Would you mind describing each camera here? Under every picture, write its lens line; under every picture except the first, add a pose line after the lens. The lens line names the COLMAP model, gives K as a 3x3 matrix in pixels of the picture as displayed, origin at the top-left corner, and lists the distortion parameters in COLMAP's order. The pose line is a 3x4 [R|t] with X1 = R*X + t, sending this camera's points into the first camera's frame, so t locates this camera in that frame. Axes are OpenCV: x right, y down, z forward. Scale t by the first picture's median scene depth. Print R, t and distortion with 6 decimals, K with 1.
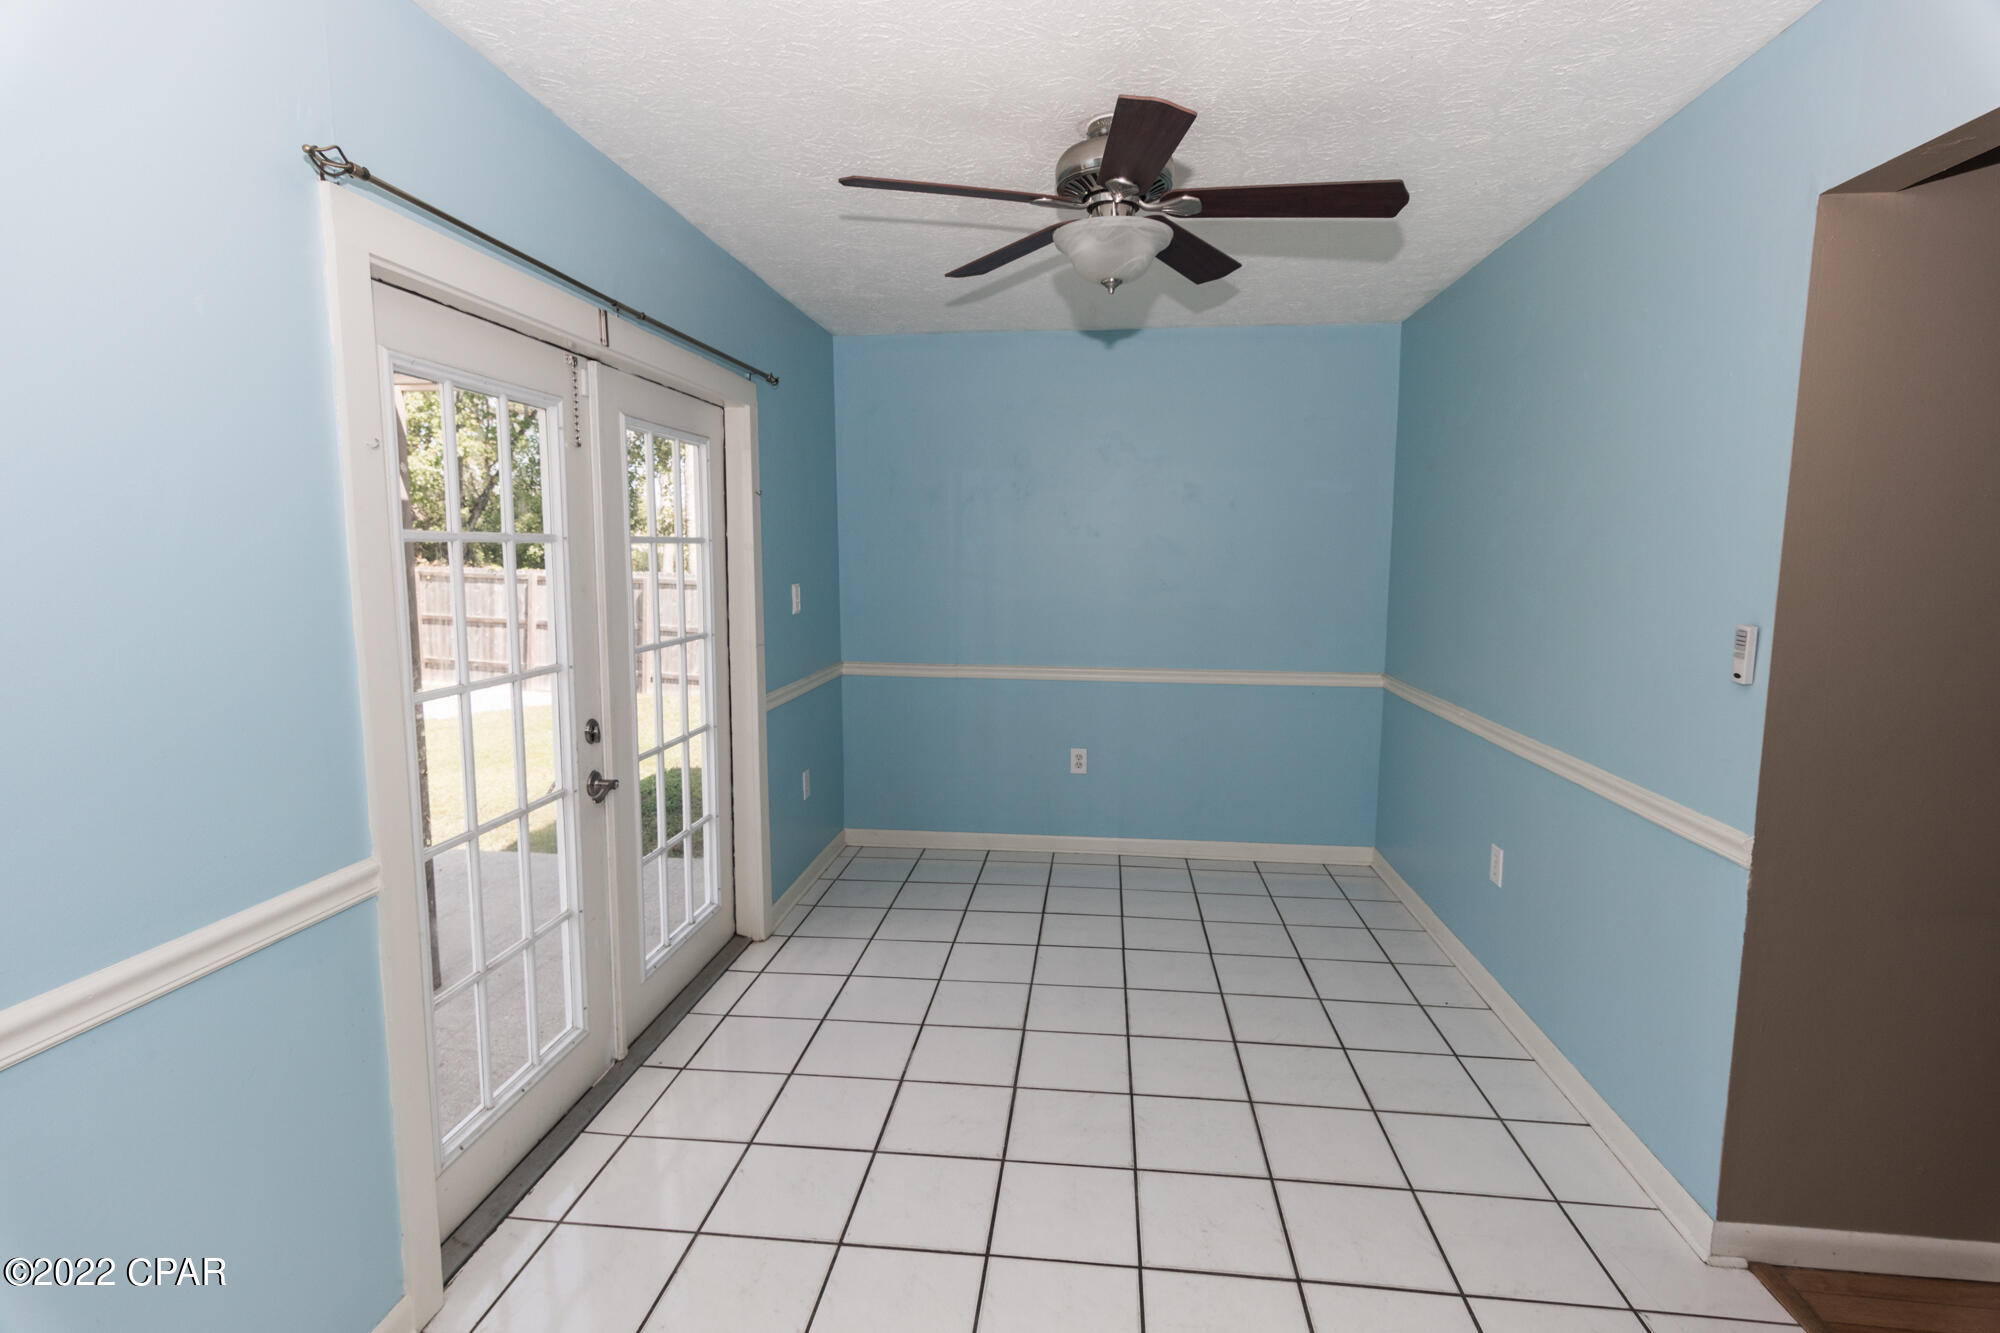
lens RADIAL K [[960.4, 0, 992.4], [0, 960.4, 668.7], [0, 0, 1]] dist [0.001338, -0.000446]
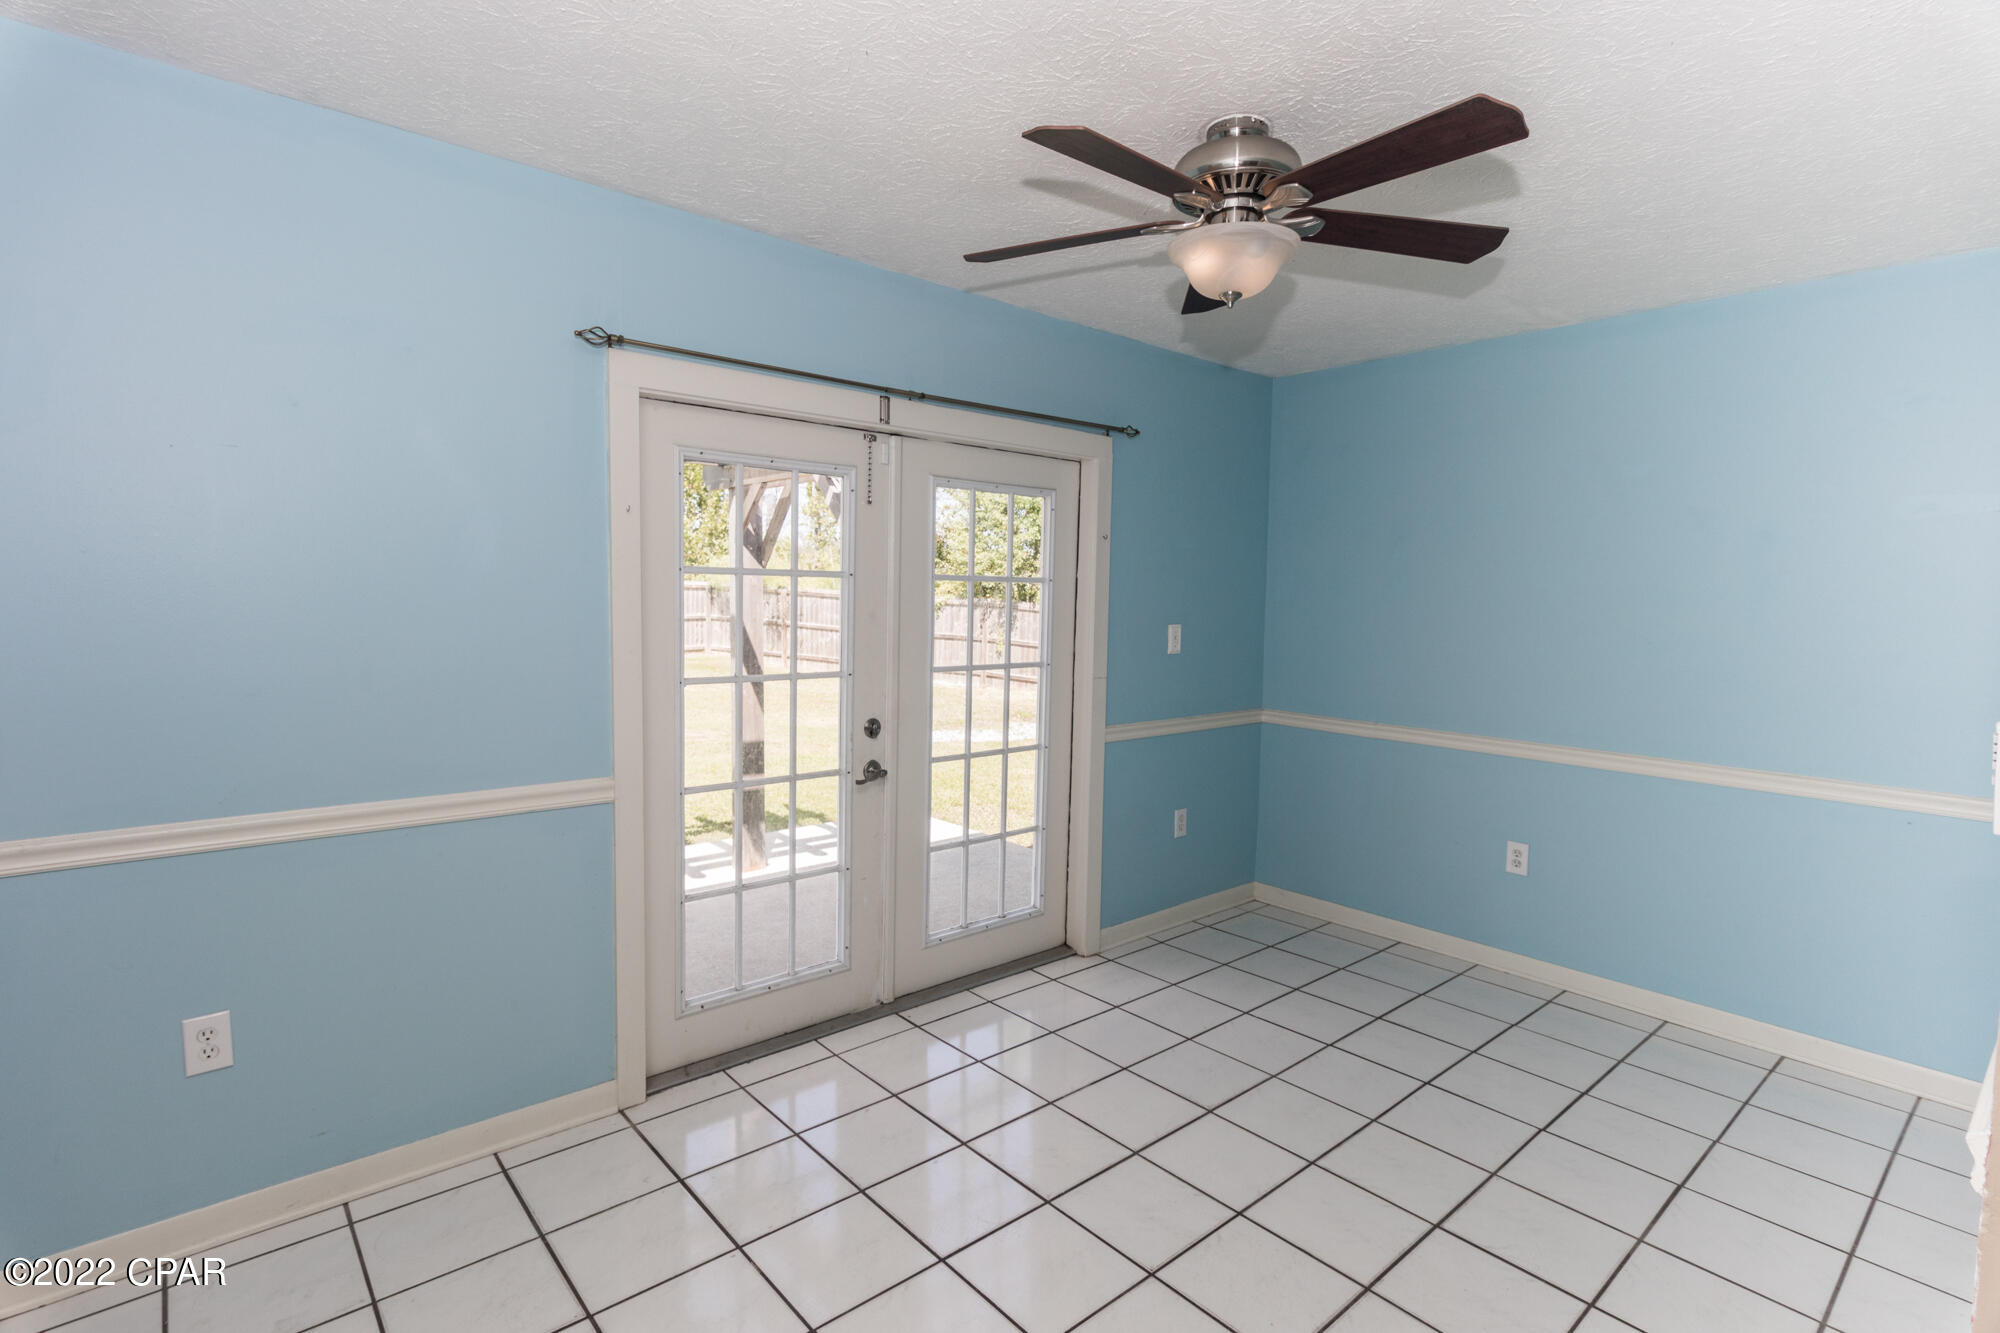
lens RADIAL K [[960.4, 0, 992.4], [0, 960.4, 668.7], [0, 0, 1]] dist [0.001338, -0.000446]
pose [[0.729018, 0.062970, -0.681592, 0.387741], [-0.100567, 0.994807, -0.015658, -0.006057], [0.677066, 0.079961, 0.731565, 0.130125]]
